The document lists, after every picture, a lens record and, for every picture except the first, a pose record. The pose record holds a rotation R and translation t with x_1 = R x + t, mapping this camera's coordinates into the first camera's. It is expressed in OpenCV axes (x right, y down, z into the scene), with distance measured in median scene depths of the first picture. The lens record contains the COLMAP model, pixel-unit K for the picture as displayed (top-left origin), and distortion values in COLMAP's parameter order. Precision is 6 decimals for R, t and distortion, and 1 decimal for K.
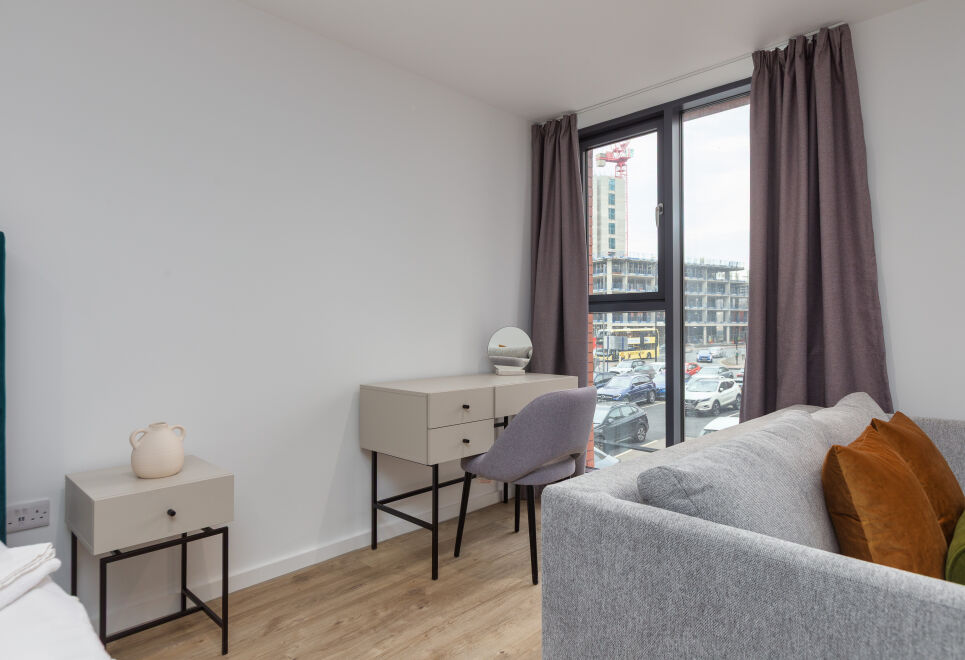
lens RADIAL K [[547.6, 0, 490.9], [0, 547.6, 327.7], [0, 0, 1]] dist [-0.000664, -0.000745]
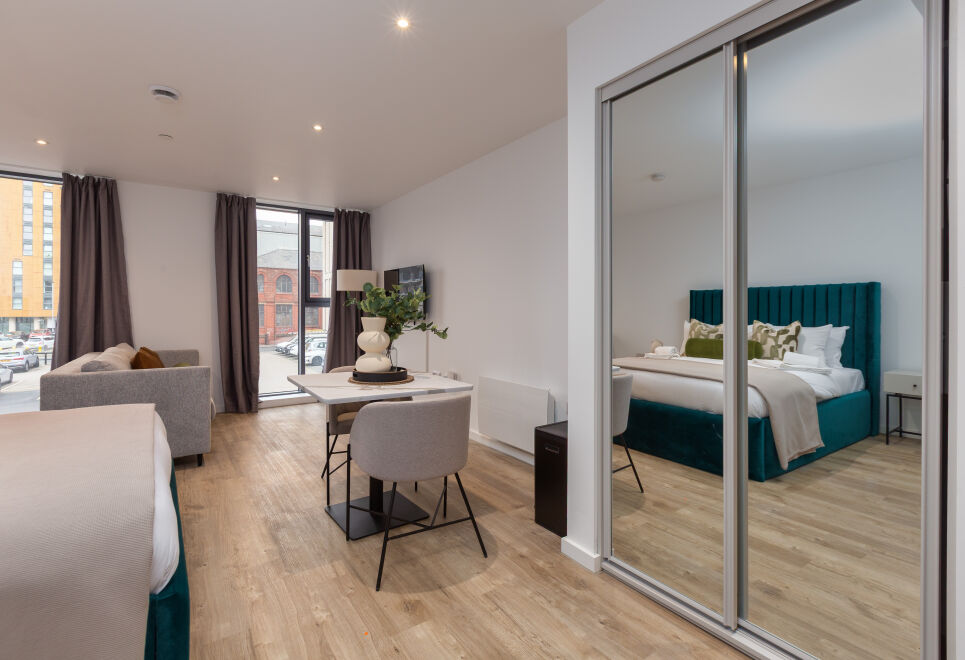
lens RADIAL K [[449.4, 0, 462.1], [0, 449.4, 314.1], [0, 0, 1]] dist [0.001536, -0.001140]
pose [[0.212968, 0.000563, 0.977059, -0.628650], [-0.000139, 1.000000, -0.000546, -0.003972], [-0.977059, -0.000020, 0.212968, -0.581103]]
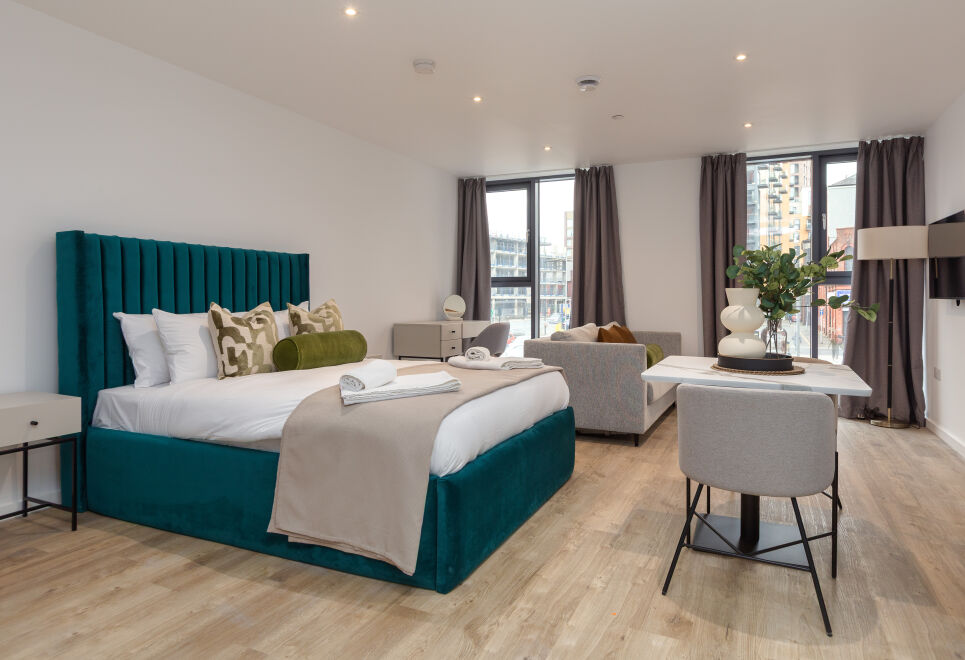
lens RADIAL K [[585.7, 0, 488.9], [0, 585.7, 310.1], [0, 0, 1]] dist [0.002763, -0.006423]
pose [[0.946329, -0.000432, 0.323206, -0.491565], [-0.005202, 0.999849, 0.016567, 0.018571], [-0.323165, -0.017359, 0.946184, -0.904644]]
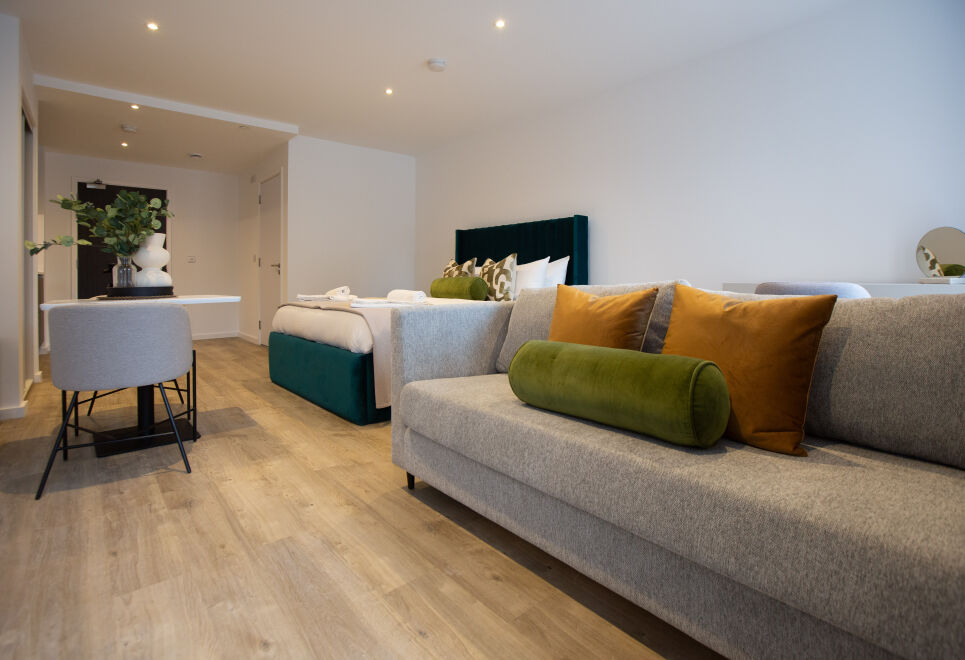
lens RADIAL K [[467.9, 0, 467.3], [0, 467.9, 279.9], [0, 0, 1]] dist [-0.031964, 0.007961]
pose [[-0.107468, 0.009267, -0.994165, 0.817998], [0.003214, 0.999955, 0.008973, 0.074502], [0.994203, -0.002231, -0.107493, 0.357544]]
